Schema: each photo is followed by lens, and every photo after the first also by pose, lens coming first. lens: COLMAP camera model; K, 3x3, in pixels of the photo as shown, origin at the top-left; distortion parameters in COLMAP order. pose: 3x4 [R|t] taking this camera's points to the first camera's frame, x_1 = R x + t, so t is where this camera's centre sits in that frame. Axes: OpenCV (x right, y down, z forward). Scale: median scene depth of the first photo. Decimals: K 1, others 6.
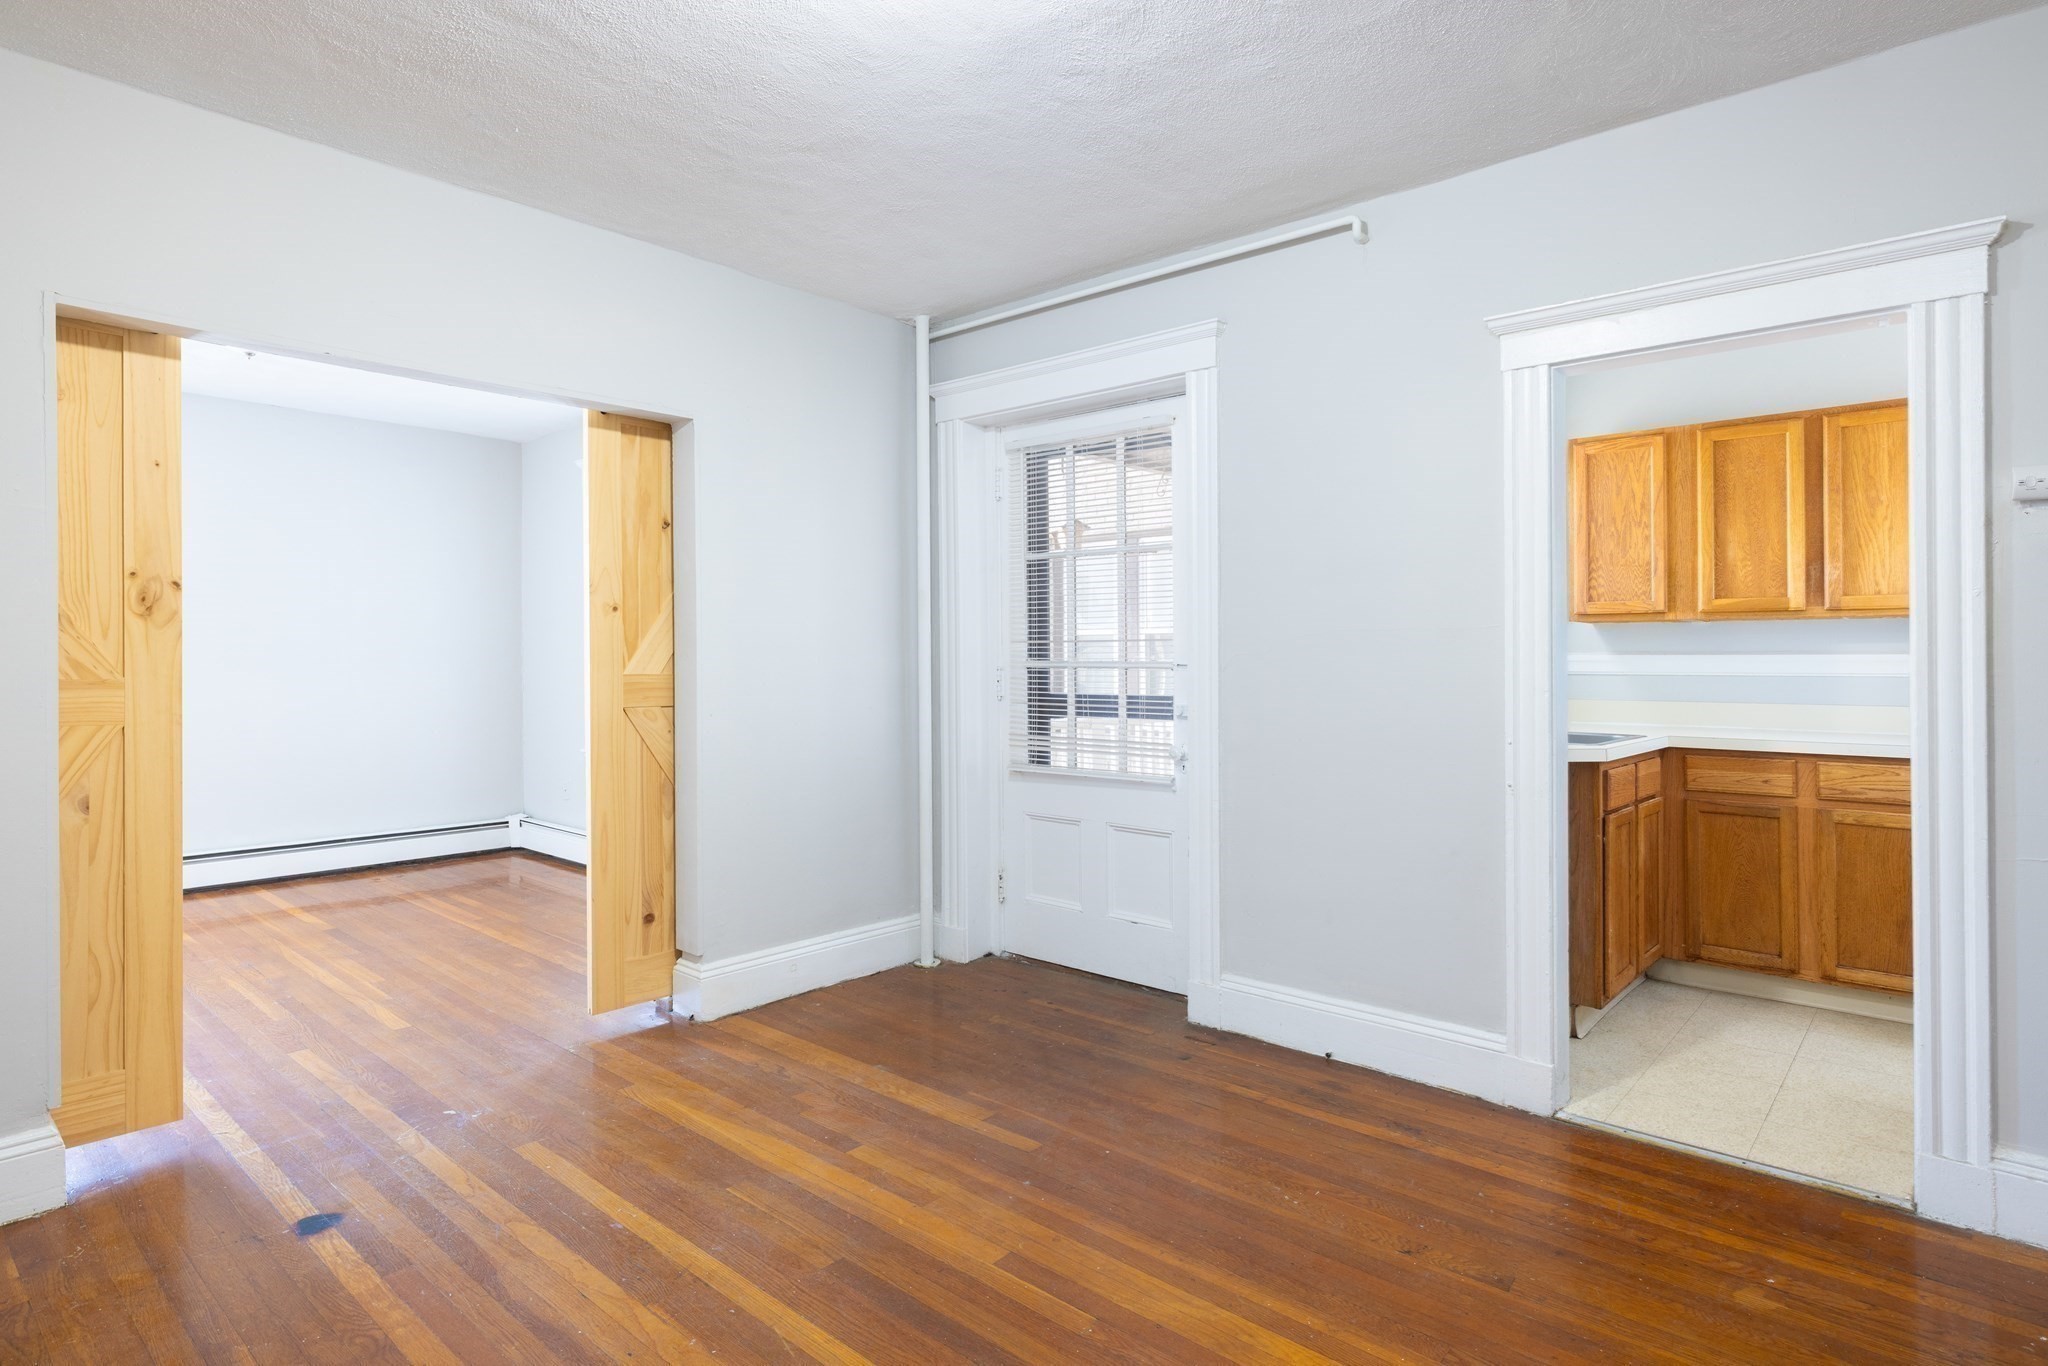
lens RADIAL K [[1062.0, 0, 1024.0], [0, 1062.0, 683.0], [0, 0, 1]] dist [0.002637, 0.000606]
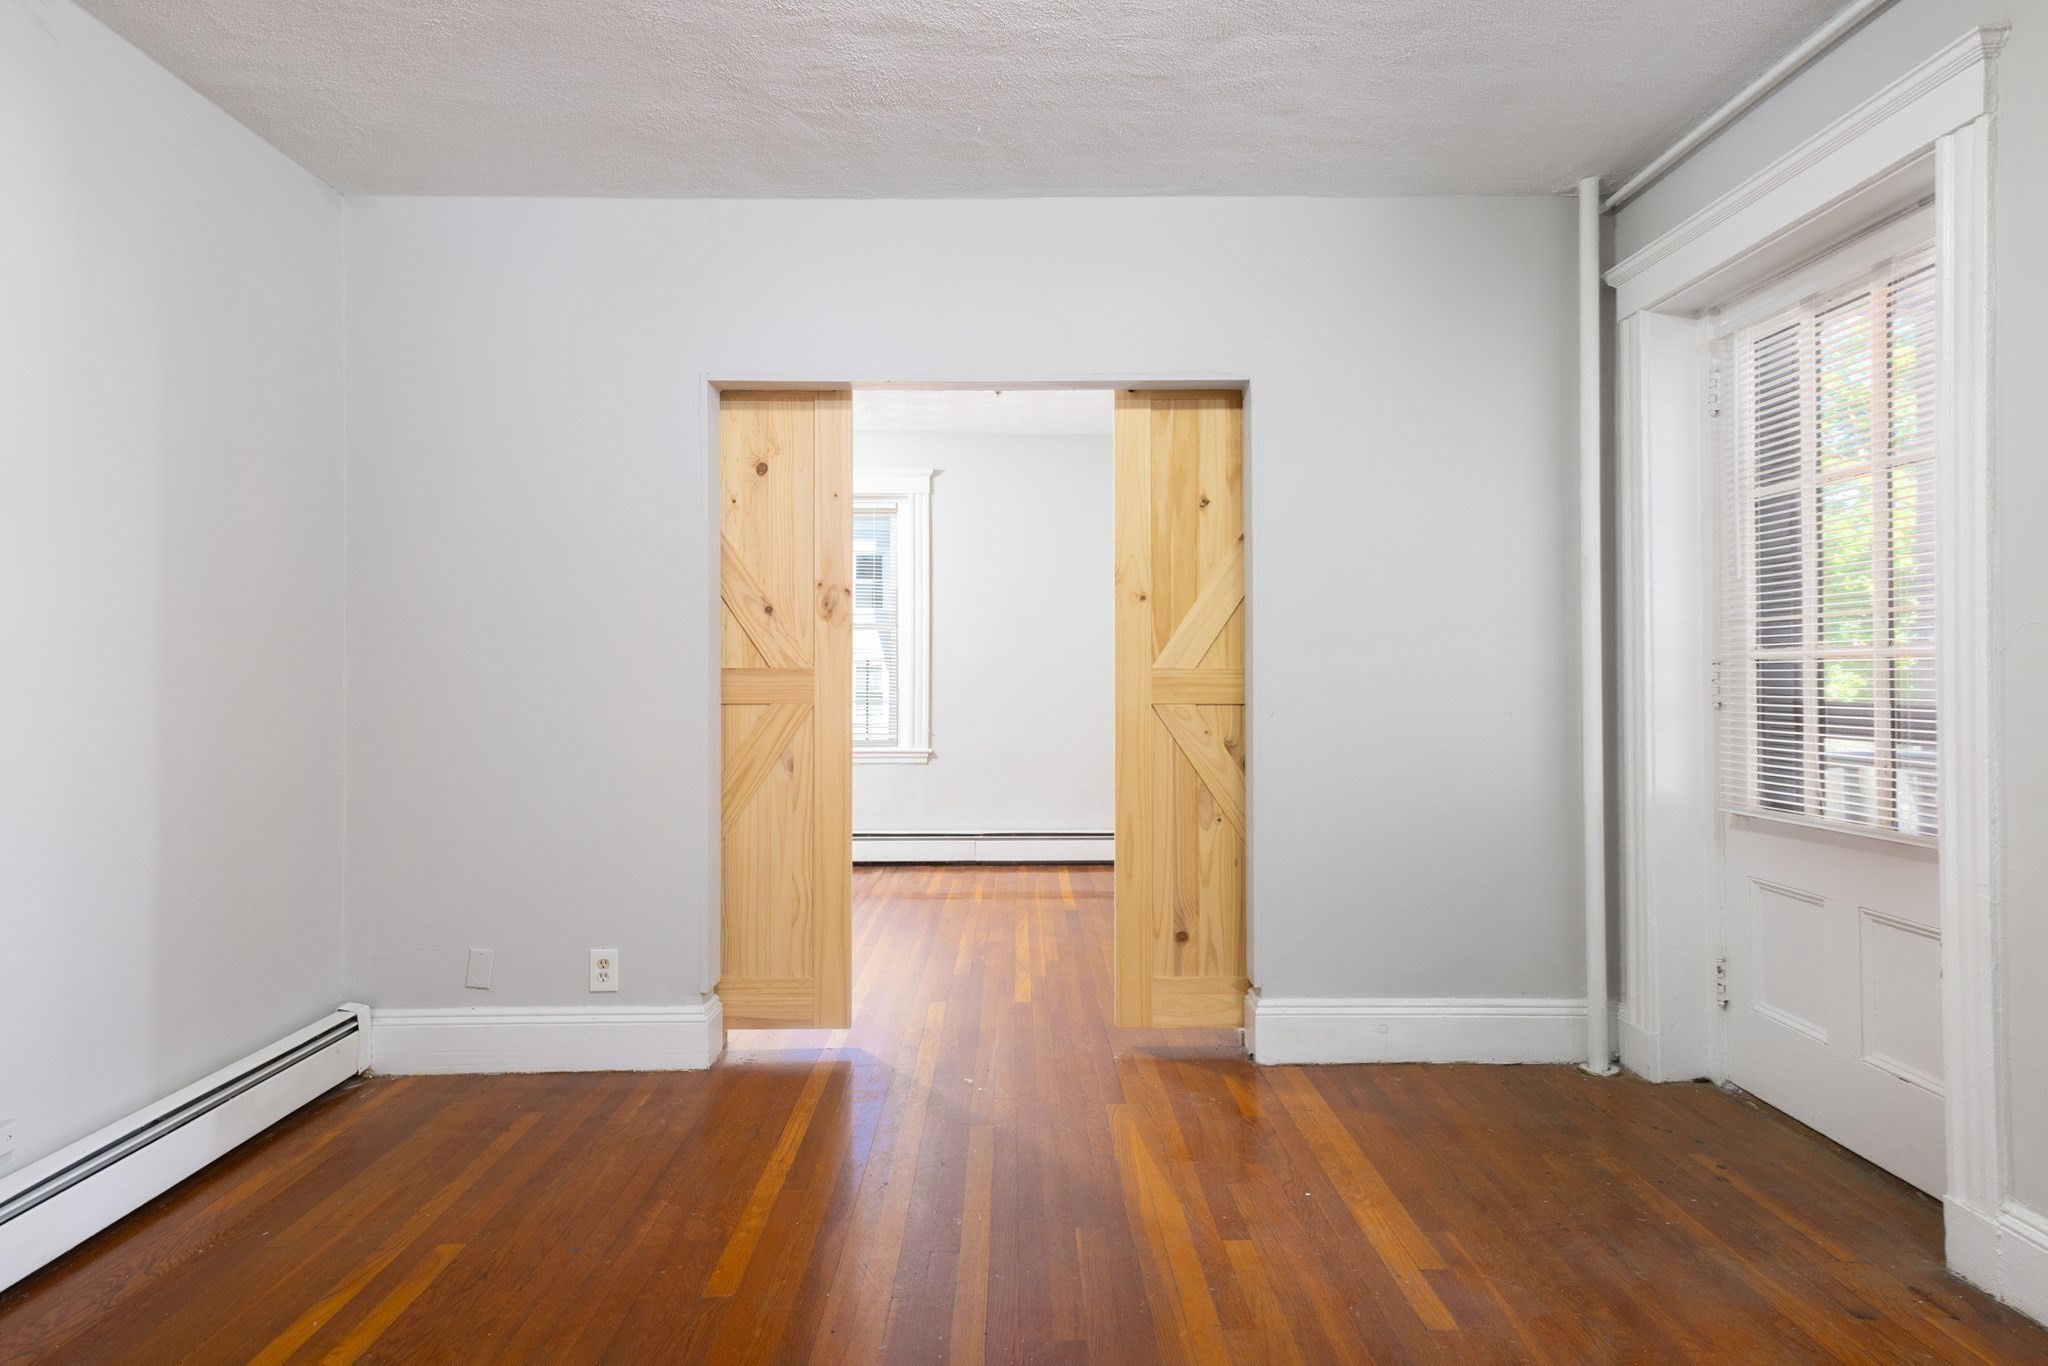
lens RADIAL K [[1242.3, 0, 1021.2], [0, 1242.3, 661.9], [0, 0, 1]] dist [-0.001284, -0.002013]
pose [[0.661009, -0.000225, -0.750378, 0.333507], [-0.012562, 0.999856, -0.011366, 0.001942], [0.750273, 0.016940, 0.660911, 0.169189]]
